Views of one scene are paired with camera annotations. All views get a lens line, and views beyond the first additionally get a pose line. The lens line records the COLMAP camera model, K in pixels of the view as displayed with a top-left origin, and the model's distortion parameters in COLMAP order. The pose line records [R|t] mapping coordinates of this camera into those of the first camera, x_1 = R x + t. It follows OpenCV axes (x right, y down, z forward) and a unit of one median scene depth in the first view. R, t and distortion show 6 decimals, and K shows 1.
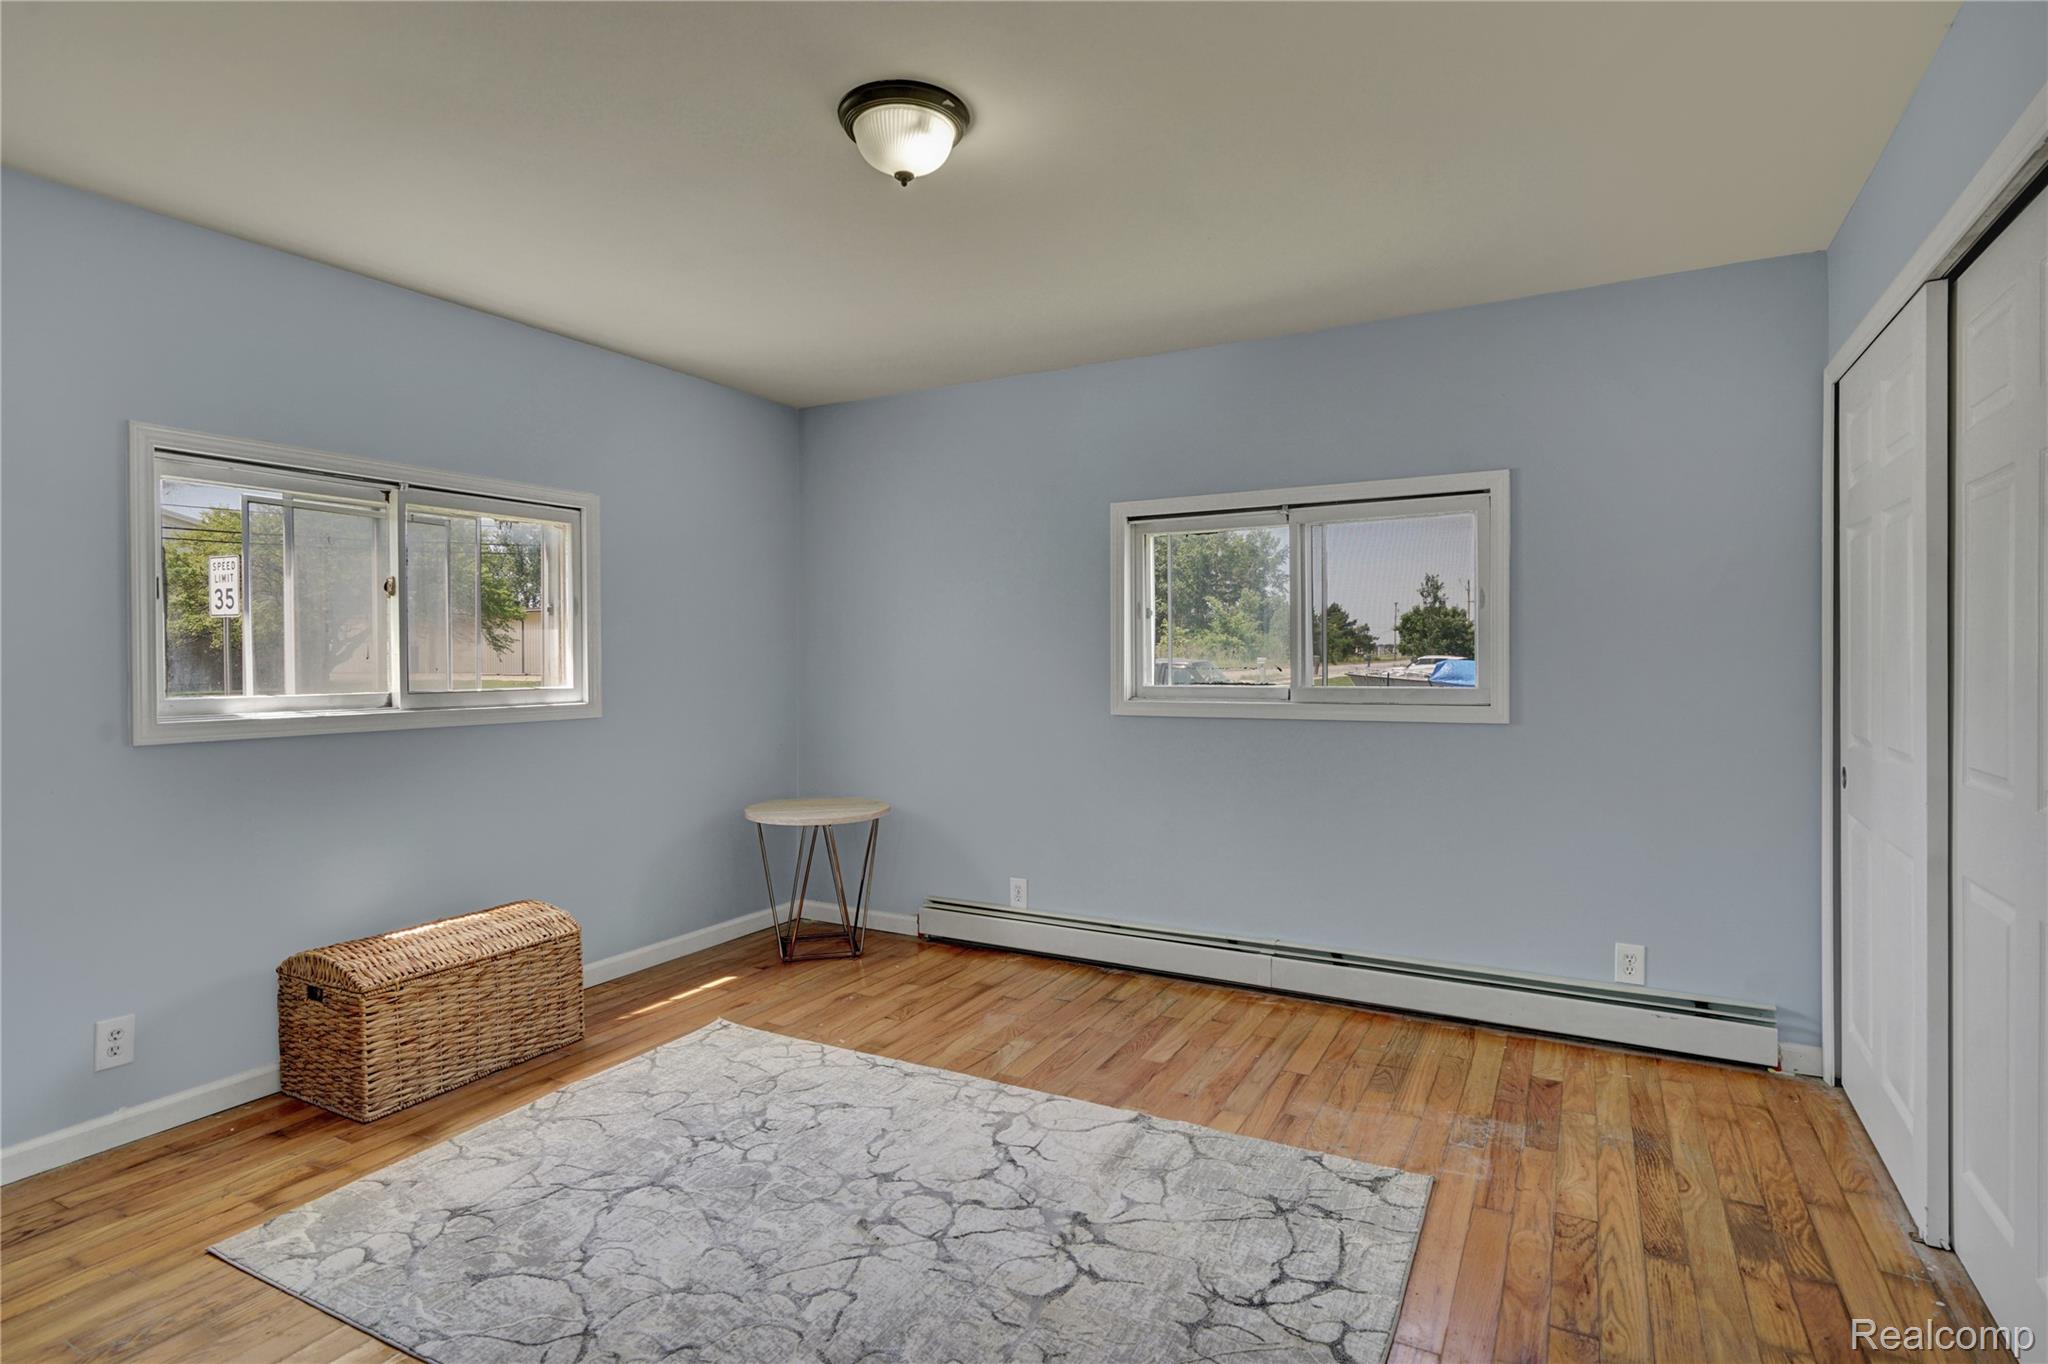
lens RADIAL K [[1042.0, 0, 1022.4], [0, 1042.0, 678.0], [0, 0, 1]] dist [0.001076, 0.000984]
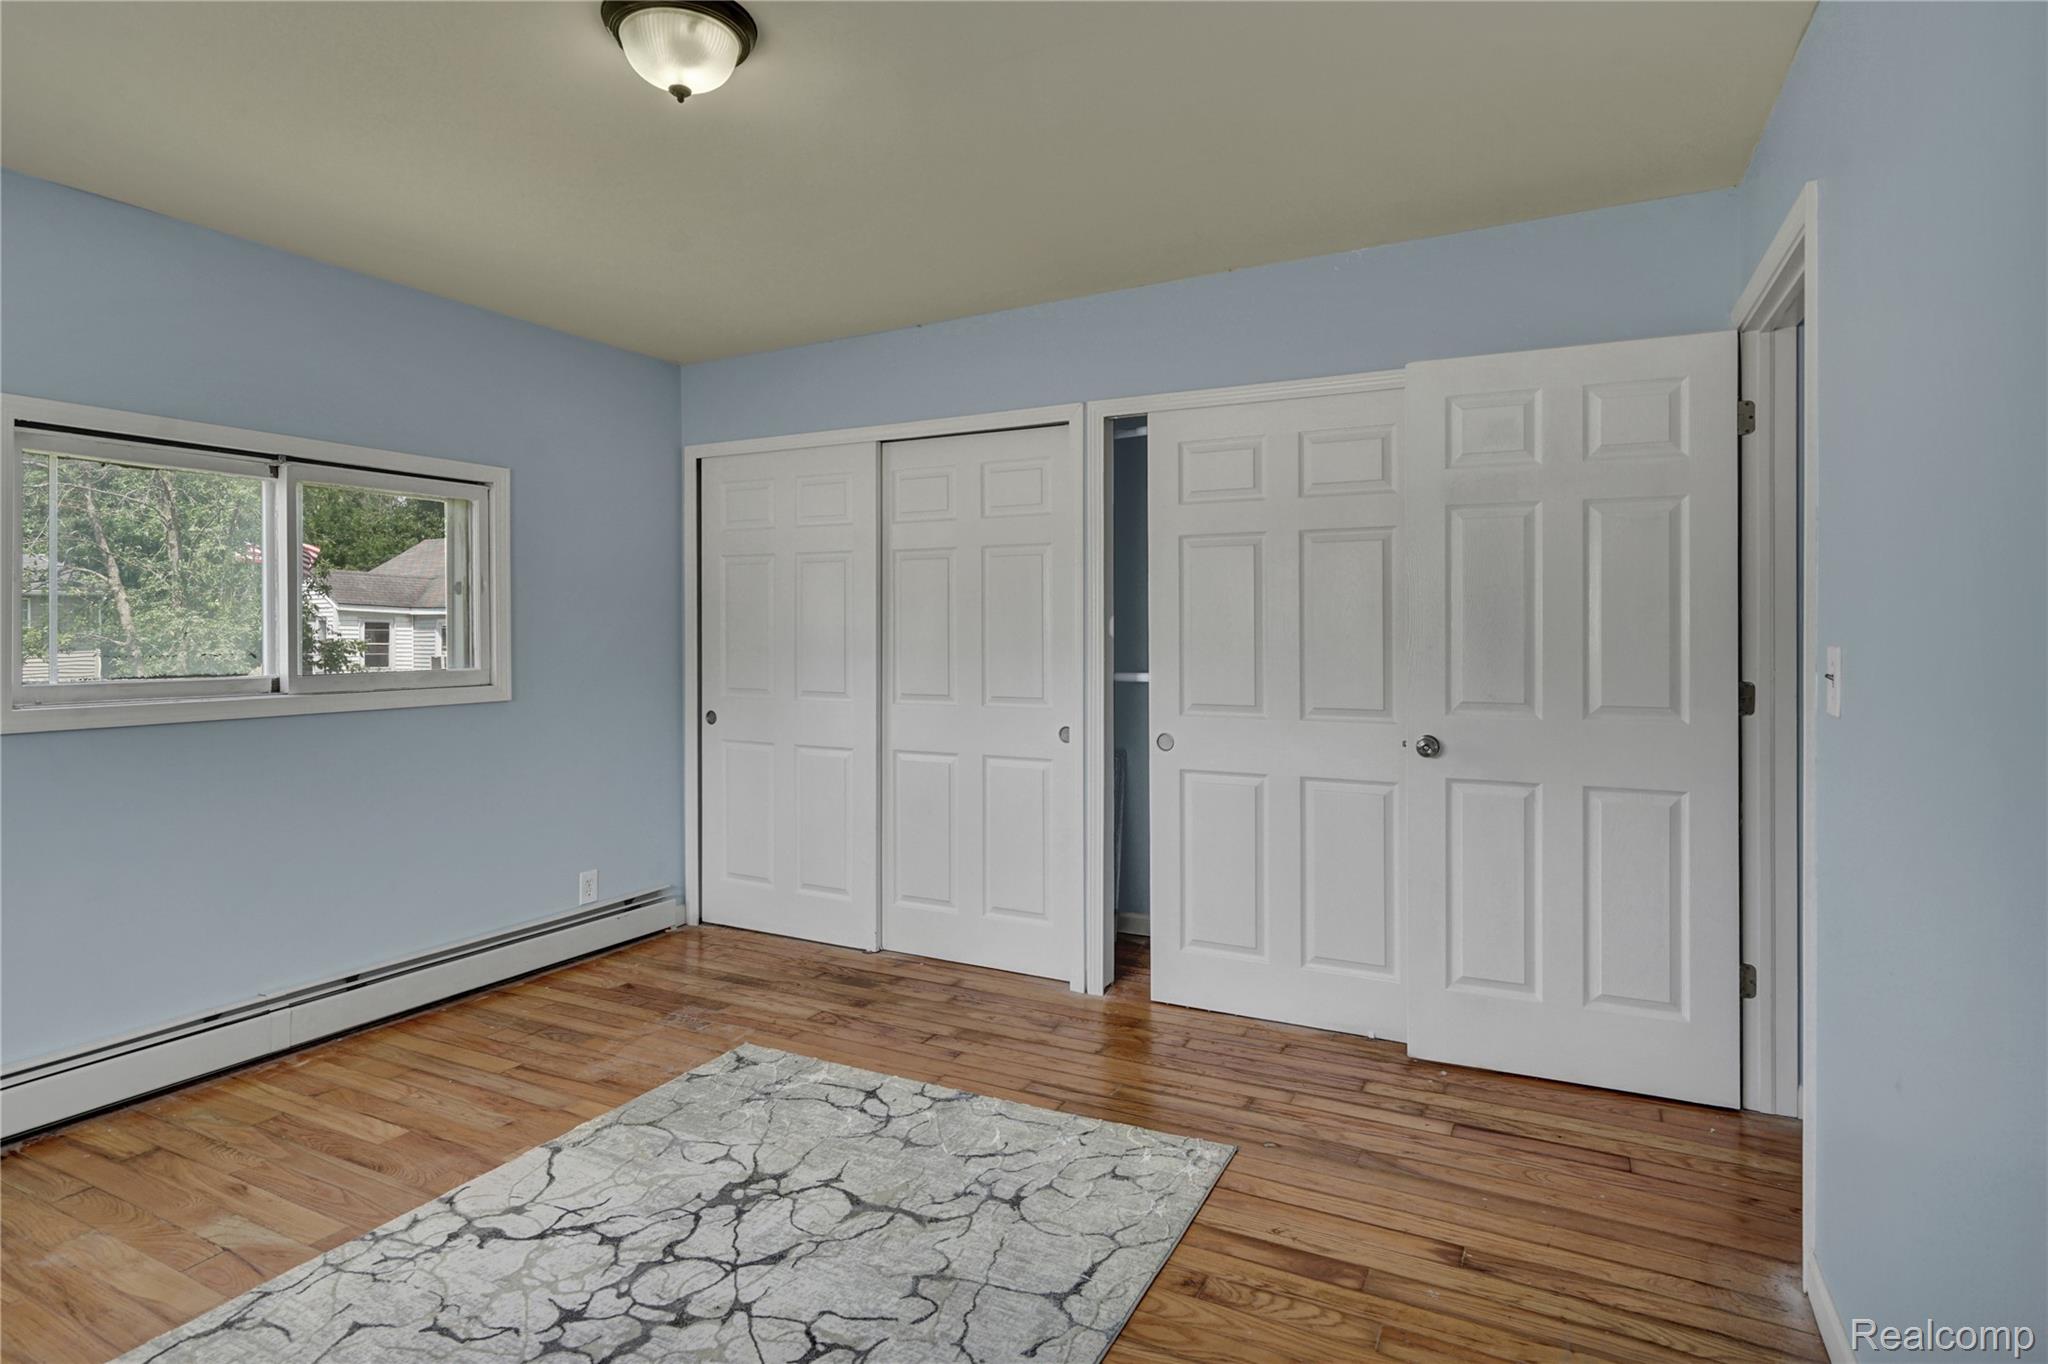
lens RADIAL K [[1042.0, 0, 1033.3], [0, 1042.0, 634.2], [0, 0, 1]] dist [0.001076, 0.000984]
pose [[-0.015431, 0.004752, 0.999870, -0.730257], [0.023167, 0.999722, -0.004394, -0.009395], [-0.999613, 0.023096, -0.015537, 0.531185]]
